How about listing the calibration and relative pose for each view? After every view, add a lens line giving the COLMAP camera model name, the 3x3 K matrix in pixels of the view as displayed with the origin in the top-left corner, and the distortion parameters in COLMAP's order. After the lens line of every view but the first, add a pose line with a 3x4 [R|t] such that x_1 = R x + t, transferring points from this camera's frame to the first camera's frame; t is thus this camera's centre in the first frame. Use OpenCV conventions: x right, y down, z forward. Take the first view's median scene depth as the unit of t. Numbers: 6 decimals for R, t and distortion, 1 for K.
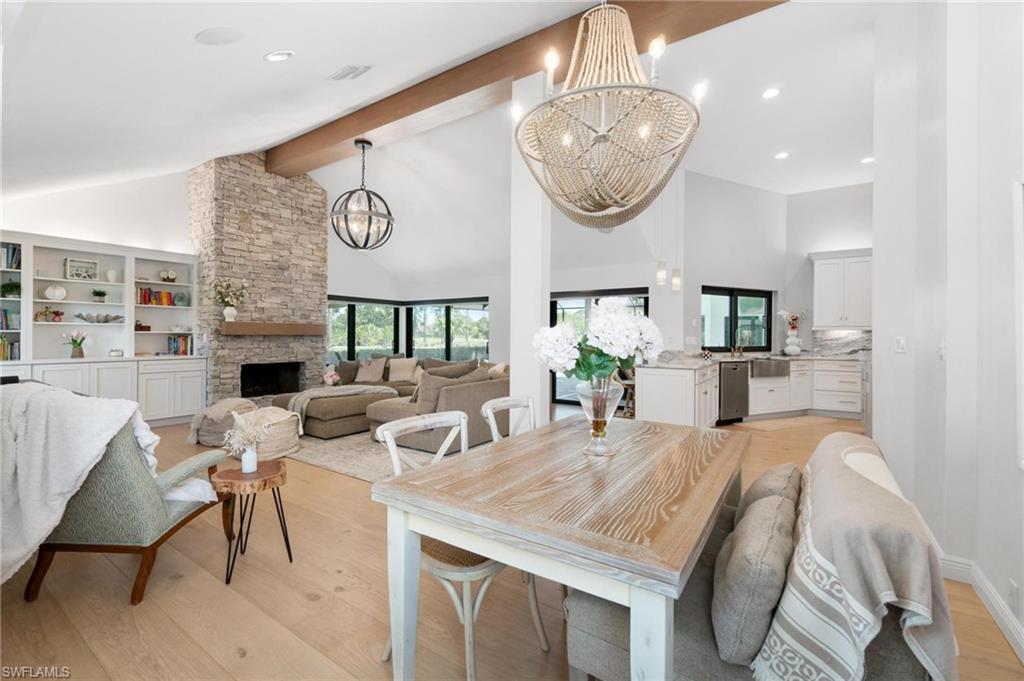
lens RADIAL K [[442.1, 0, 505.0], [0, 442.1, 335.3], [0, 0, 1]] dist [-0.009986, 0.004297]
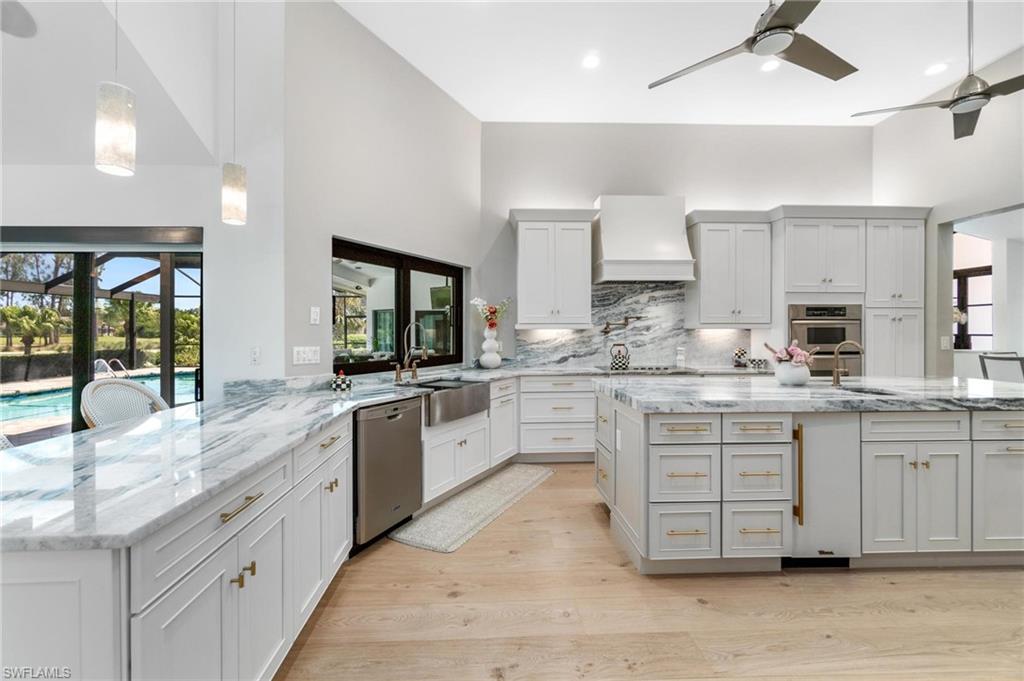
lens RADIAL K [[442.1, 0, 503.8], [0, 442.1, 333.8], [0, 0, 1]] dist [-0.009986, 0.004297]
pose [[0.805558, -0.011317, 0.592409, 0.301685], [0.008589, 0.999936, 0.007423, -0.009930], [-0.592455, -0.000891, 0.805603, 0.494677]]
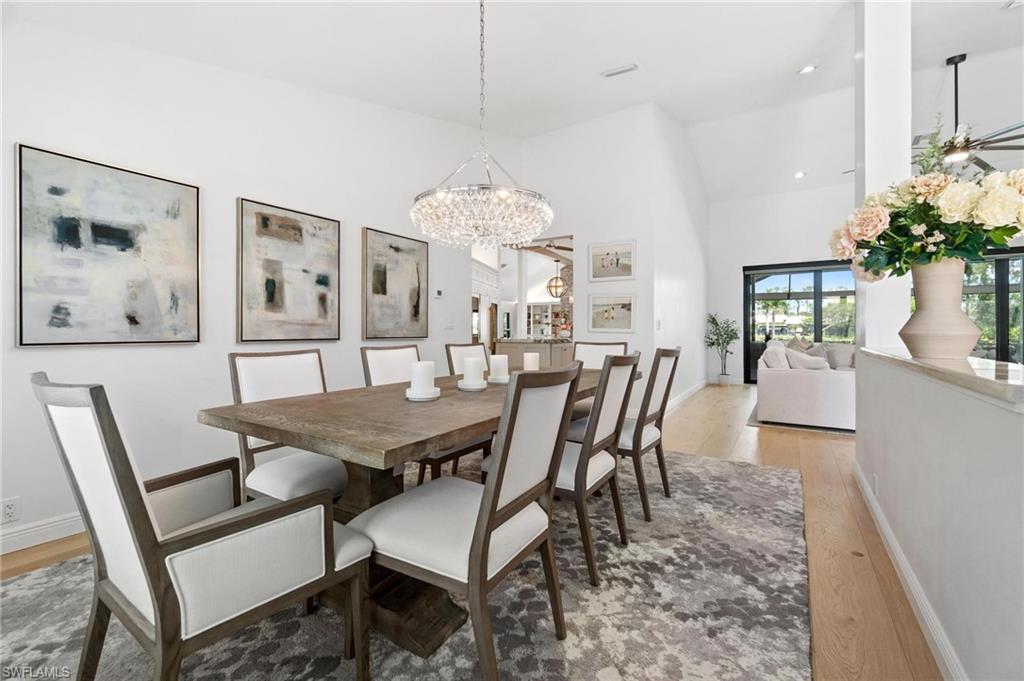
lens RADIAL K [[442.1, 0, 506.9], [0, 442.1, 334.8], [0, 0, 1]] dist [-0.009986, 0.004297]
pose [[0.027993, 0.002893, -0.999604, 2.047045], [-0.000042, 0.999996, 0.002893, 0.033743], [0.999608, -0.000039, 0.027993, 0.471095]]
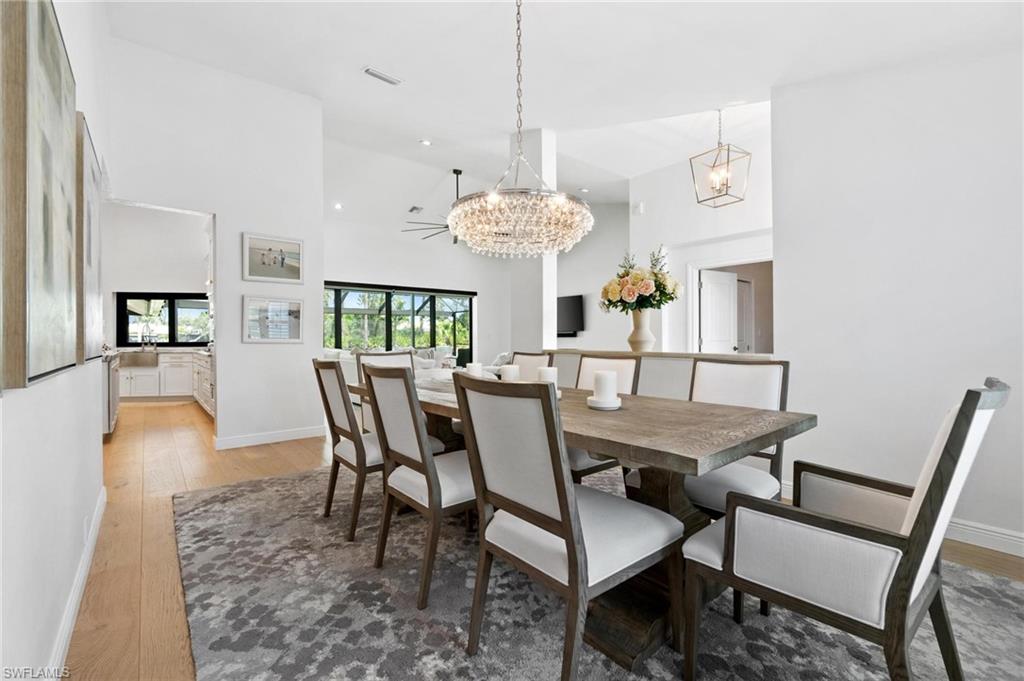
lens RADIAL K [[442.1, 0, 503.7], [0, 442.1, 338.8], [0, 0, 1]] dist [-0.009986, 0.004297]
pose [[0.957996, -0.012660, -0.286503, 1.781412], [0.012113, 0.999920, -0.003684, 0.032059], [0.286527, 0.000059, 0.958072, 0.130272]]
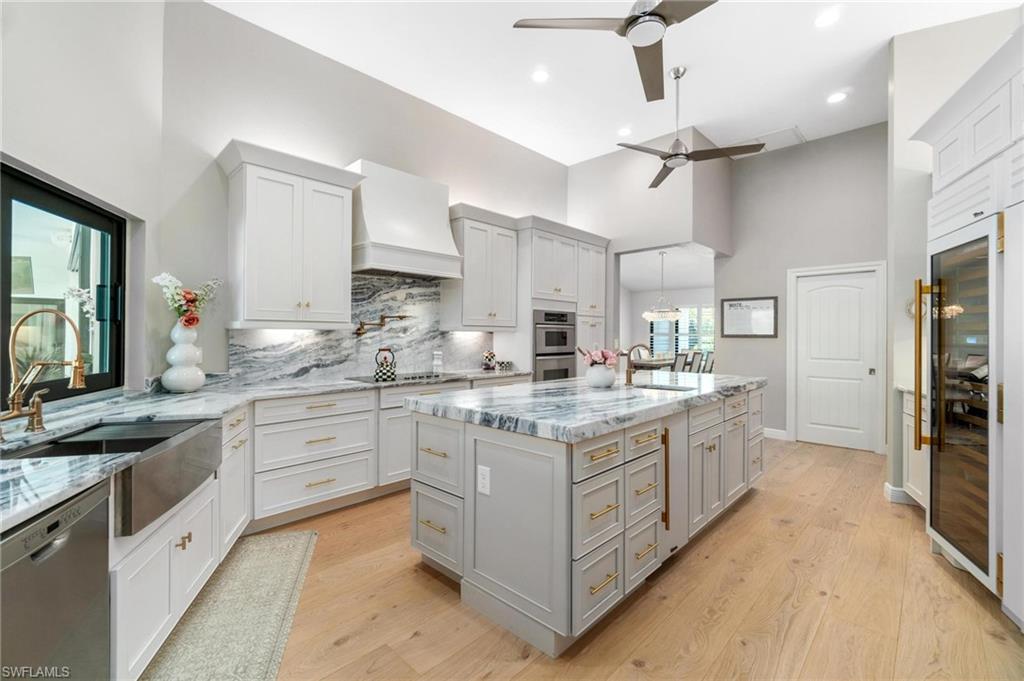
lens RADIAL K [[442.1, 0, 505.9], [0, 442.1, 335.2], [0, 0, 1]] dist [-0.009986, 0.004297]
pose [[0.172025, -0.006145, 0.985073, 0.333384], [-0.003014, 0.999973, 0.006765, -0.008757], [-0.985088, -0.004132, 0.172002, 0.690251]]
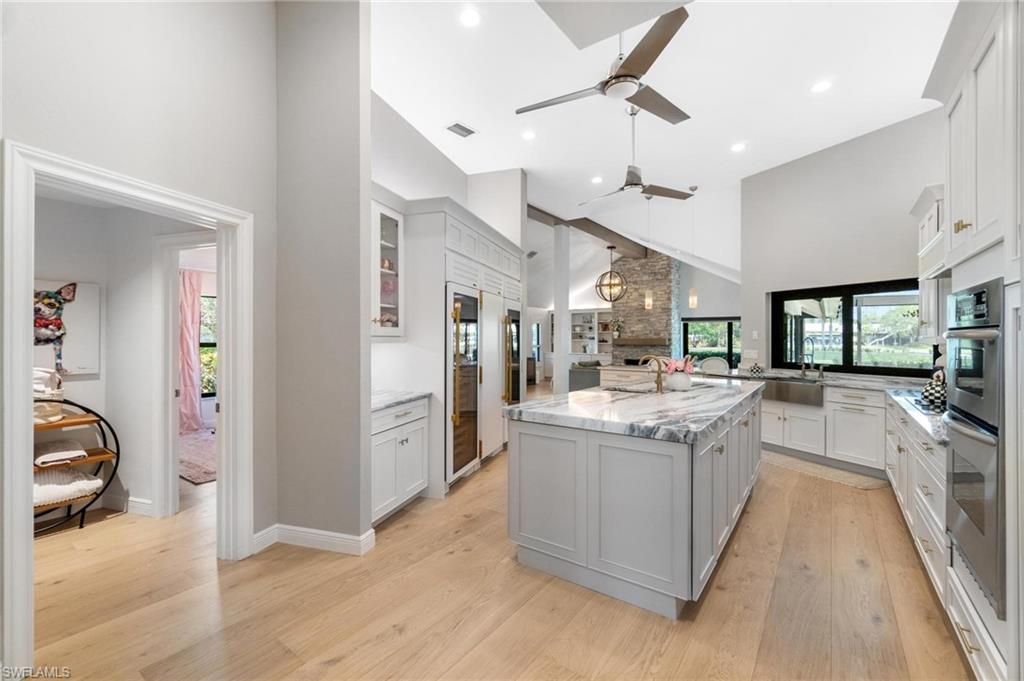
lens RADIAL K [[442.1, 0, 506.4], [0, 442.1, 340.2], [0, 0, 1]] dist [-0.009986, 0.004297]
pose [[-0.037641, -0.002912, -0.999287, 1.315310], [-0.001180, 0.999995, -0.002869, -0.013773], [0.999291, 0.001071, -0.037645, 0.487470]]
